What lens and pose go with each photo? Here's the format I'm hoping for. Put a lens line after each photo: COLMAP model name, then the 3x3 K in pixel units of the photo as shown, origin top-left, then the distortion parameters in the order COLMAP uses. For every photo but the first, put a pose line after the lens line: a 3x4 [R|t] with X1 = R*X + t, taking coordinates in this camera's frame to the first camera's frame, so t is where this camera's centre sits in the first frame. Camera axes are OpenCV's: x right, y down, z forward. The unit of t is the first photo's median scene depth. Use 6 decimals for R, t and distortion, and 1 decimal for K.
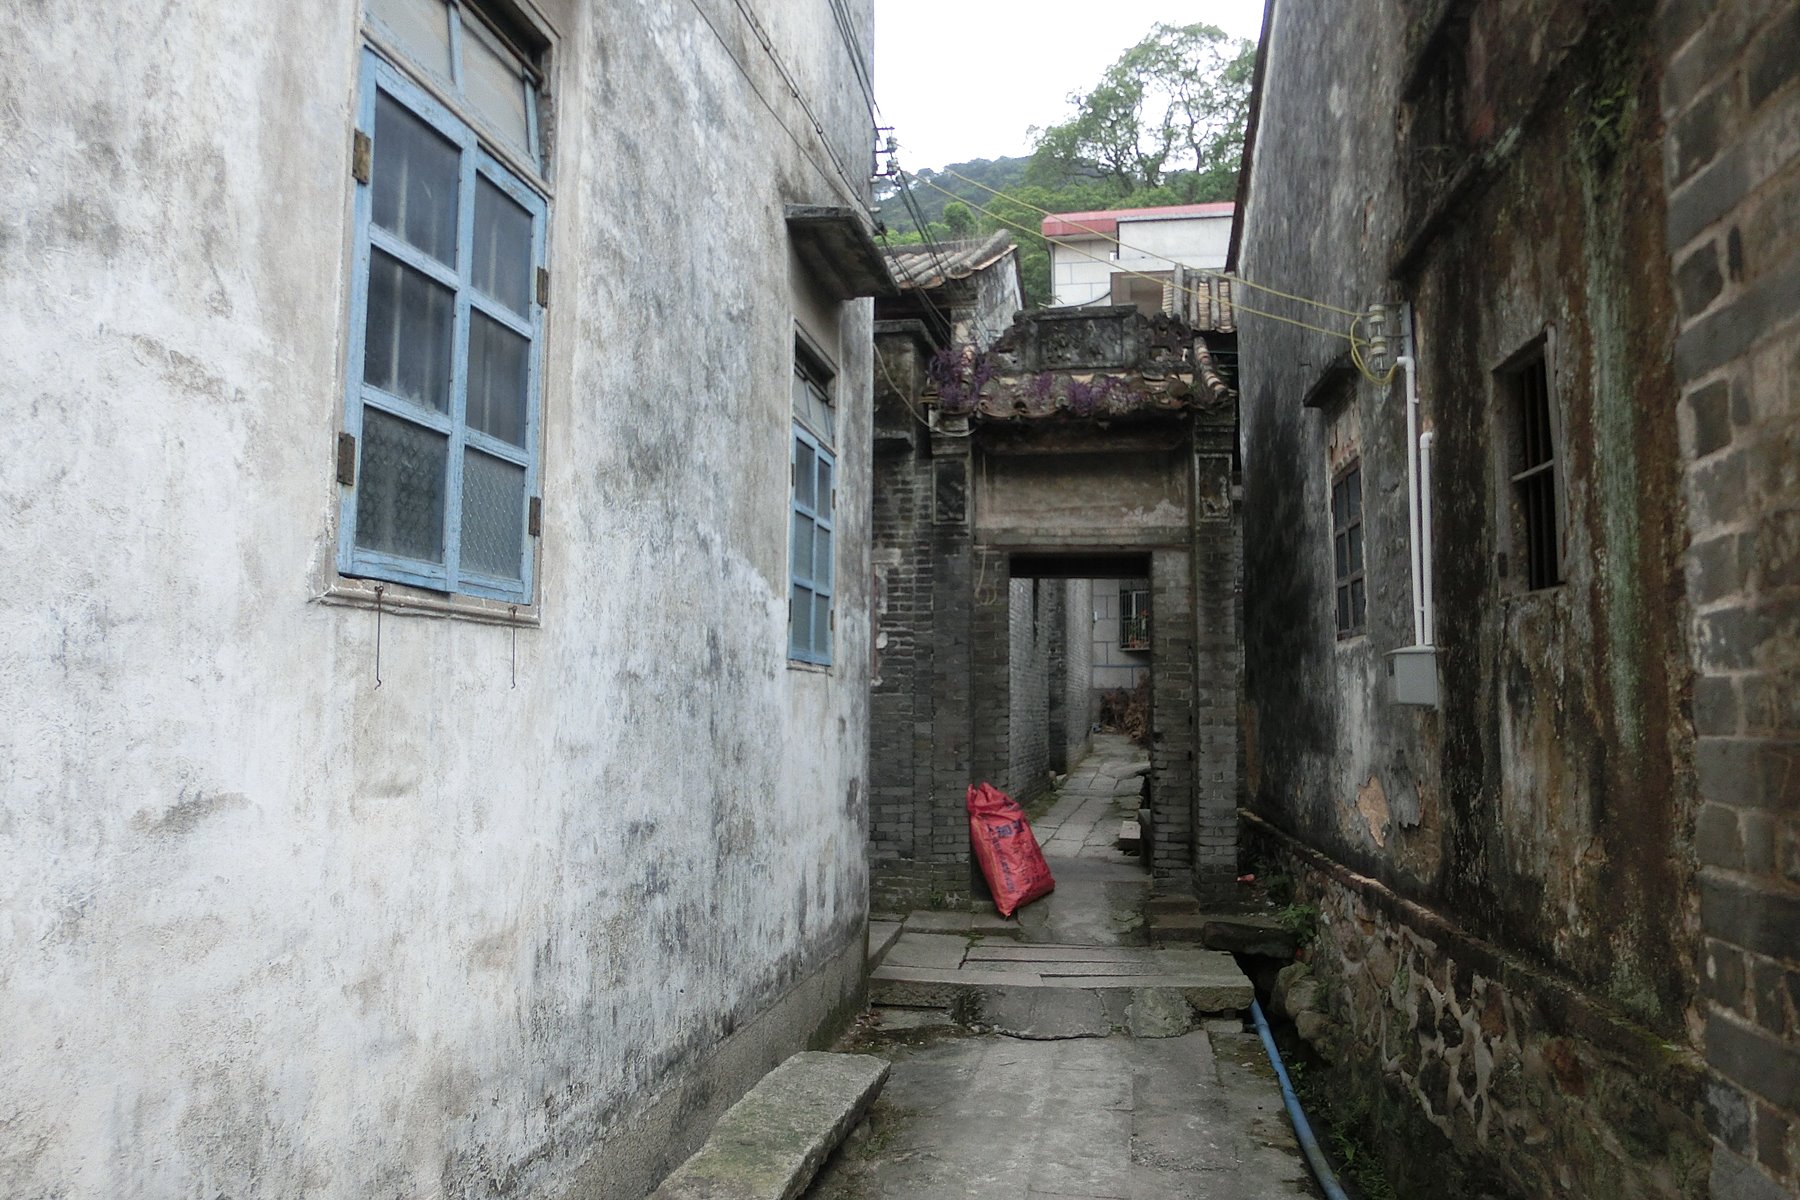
lens RADIAL K [[1336.6, 0, 907.6], [0, 1336.6, 595.9], [0, 0, 1]] dist [-0.054452, 0.036304]
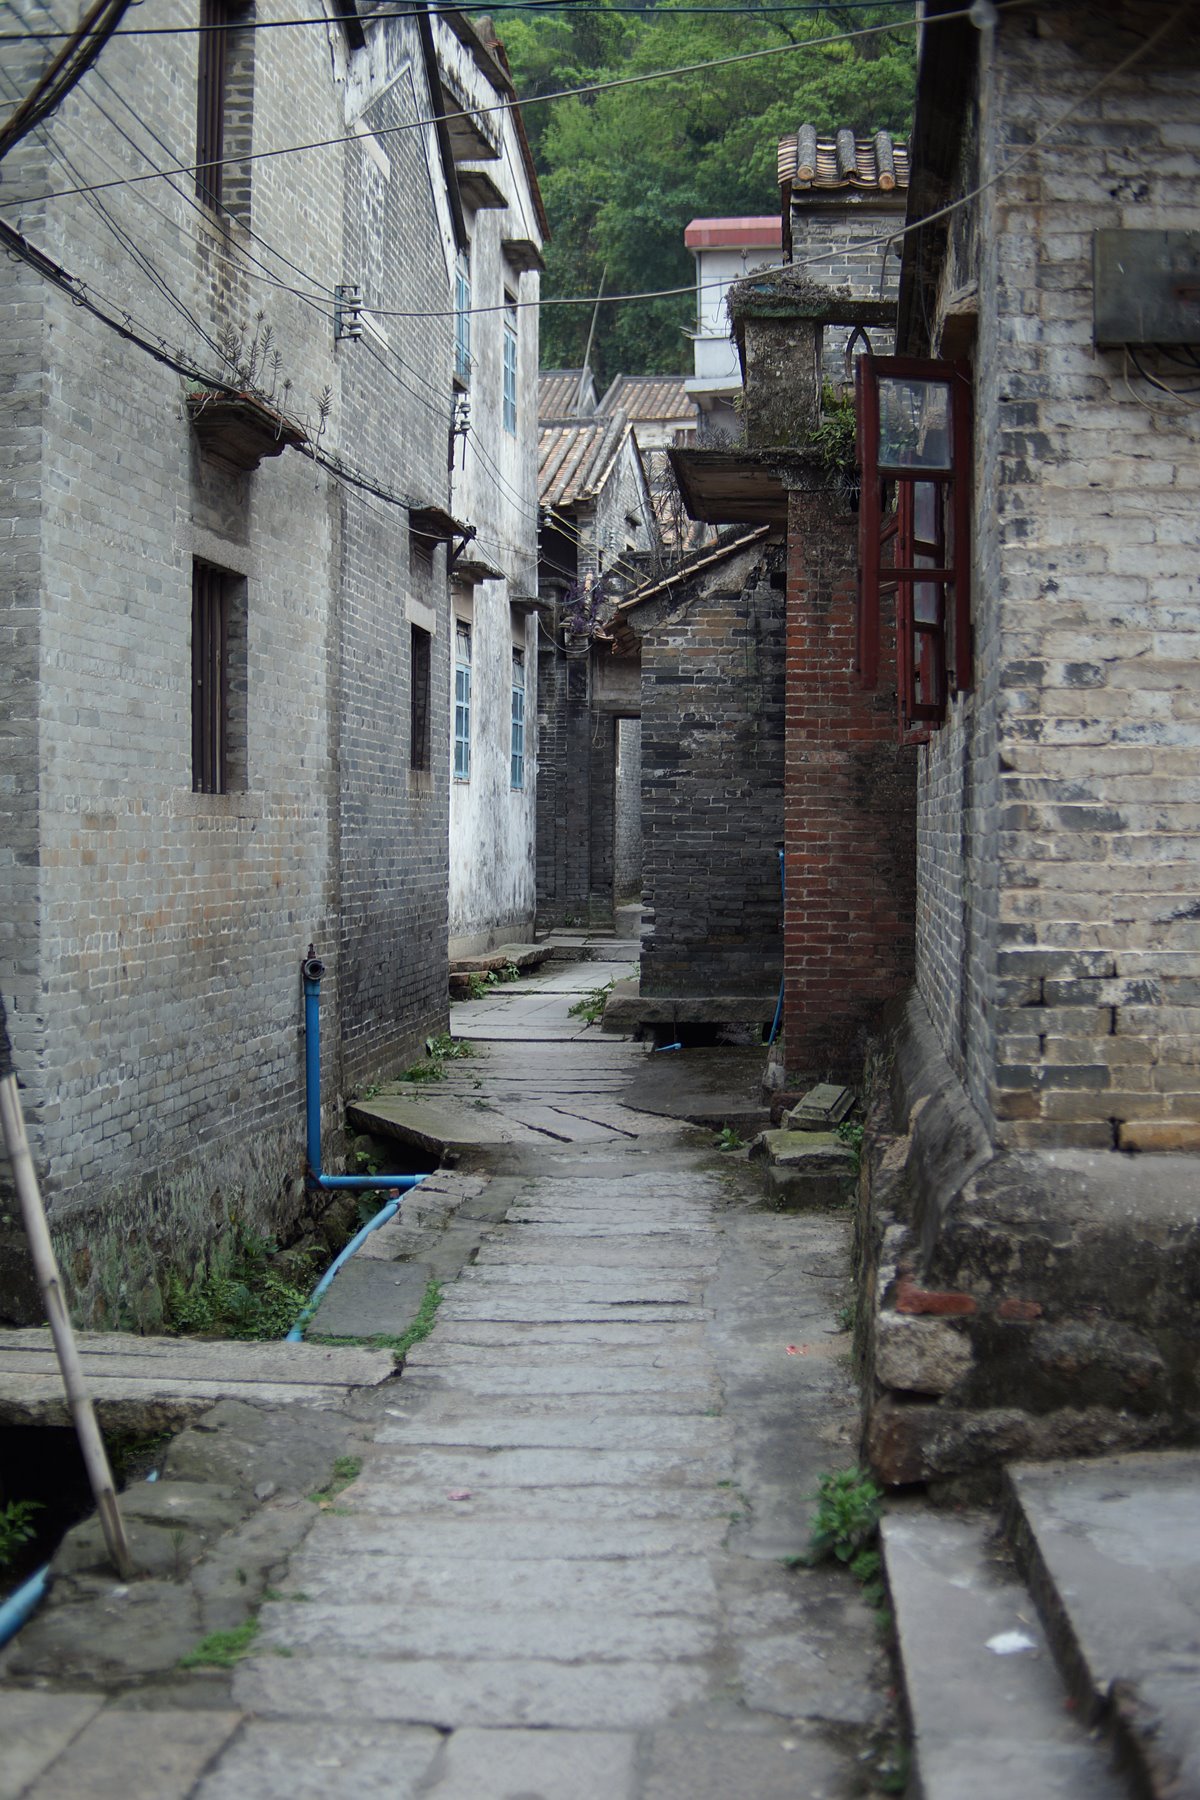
lens RADIAL K [[2749.7, 0, 600.9], [0, 2749.7, 895.7], [0, 0, 1]] dist [-0.259743, 0.000000]
pose [[0.998990, -0.000776, 0.044917, -0.093803], [-0.004139, 0.994009, 0.109216, -0.186913], [-0.044732, -0.109291, 0.993003, -2.459796]]
